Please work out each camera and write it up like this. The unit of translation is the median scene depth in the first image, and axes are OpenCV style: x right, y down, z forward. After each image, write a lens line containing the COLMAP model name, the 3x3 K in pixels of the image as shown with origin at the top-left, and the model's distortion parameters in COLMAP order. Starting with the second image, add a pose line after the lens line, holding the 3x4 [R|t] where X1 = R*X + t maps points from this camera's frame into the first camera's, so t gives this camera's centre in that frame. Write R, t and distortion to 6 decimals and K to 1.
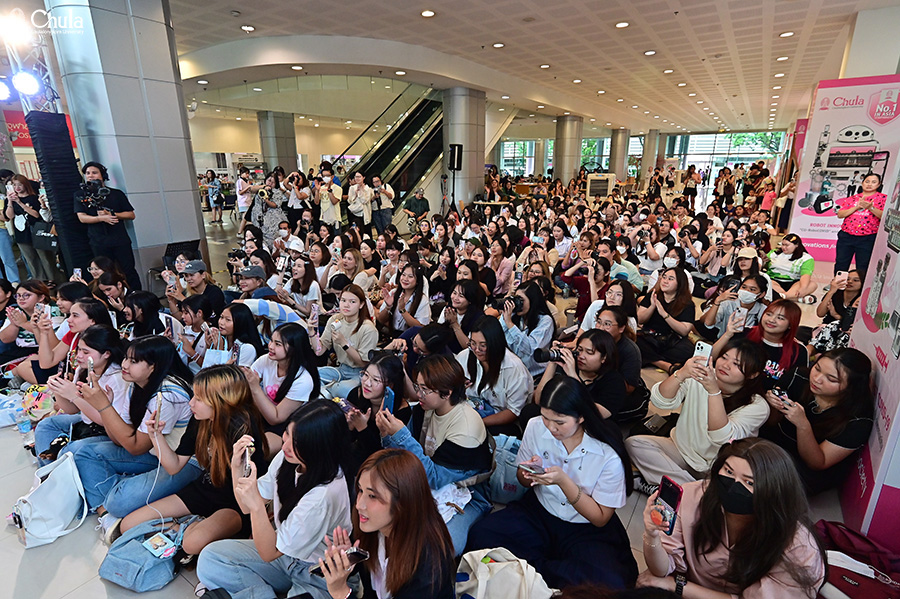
lens RADIAL K [[455.9, 0, 453.1], [0, 455.9, 301.1], [0, 0, 1]] dist [0.000064, 0.001081]
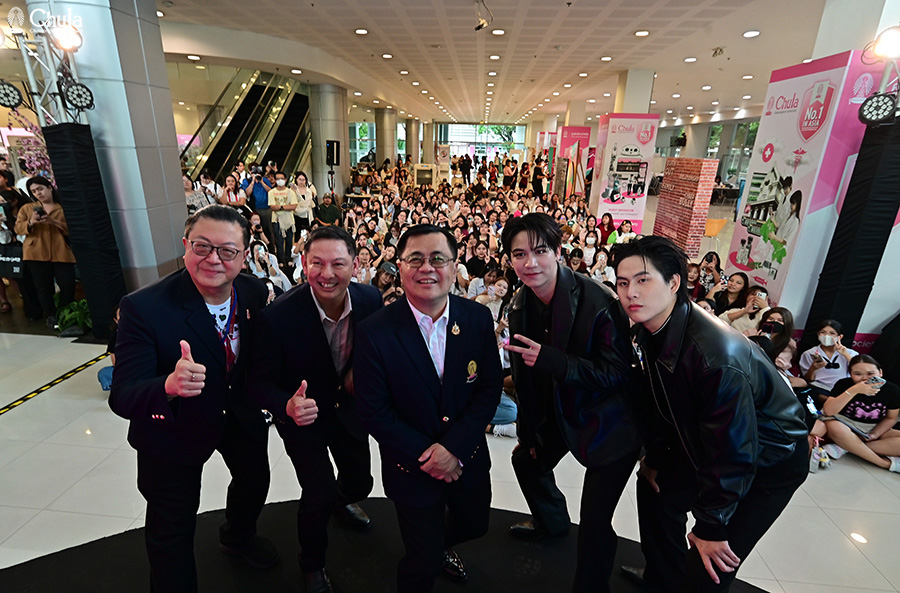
lens RADIAL K [[464.9, 0, 437.5], [0, 464.9, 306.8], [0, 0, 1]] dist [-0.003125, -0.000025]
pose [[0.874932, -0.133692, 0.465426, -0.331262], [0.108756, 0.990831, 0.080167, -0.026284], [-0.471876, -0.019523, 0.881449, -0.057640]]
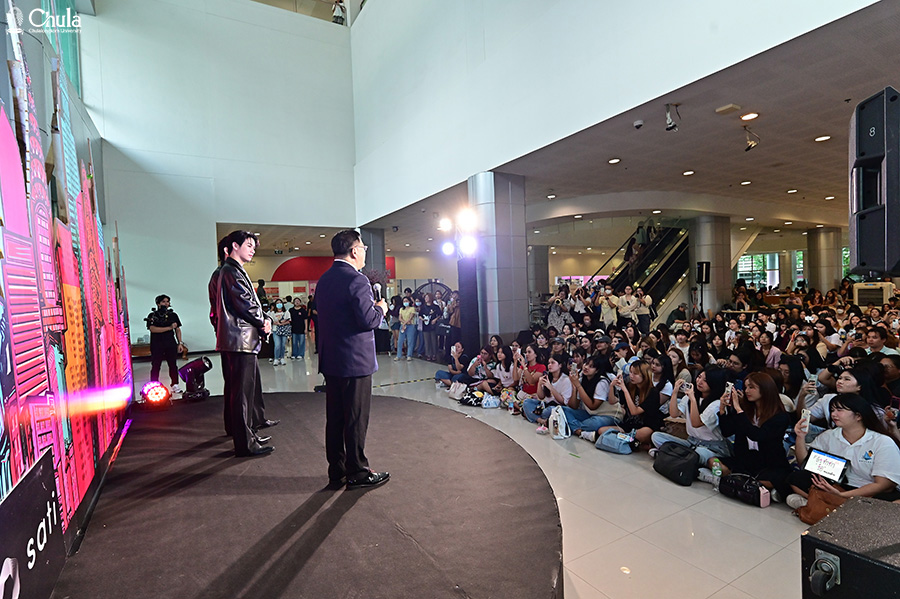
lens RADIAL K [[455.9, 0, 448.9], [0, 455.9, 301.5], [0, 0, 1]] dist [0.000064, 0.001081]
pose [[0.899100, -0.016047, -0.437450, -0.069718], [-0.095114, 0.968291, -0.231010, 0.083624], [0.427286, 0.249308, 0.869064, -0.260443]]
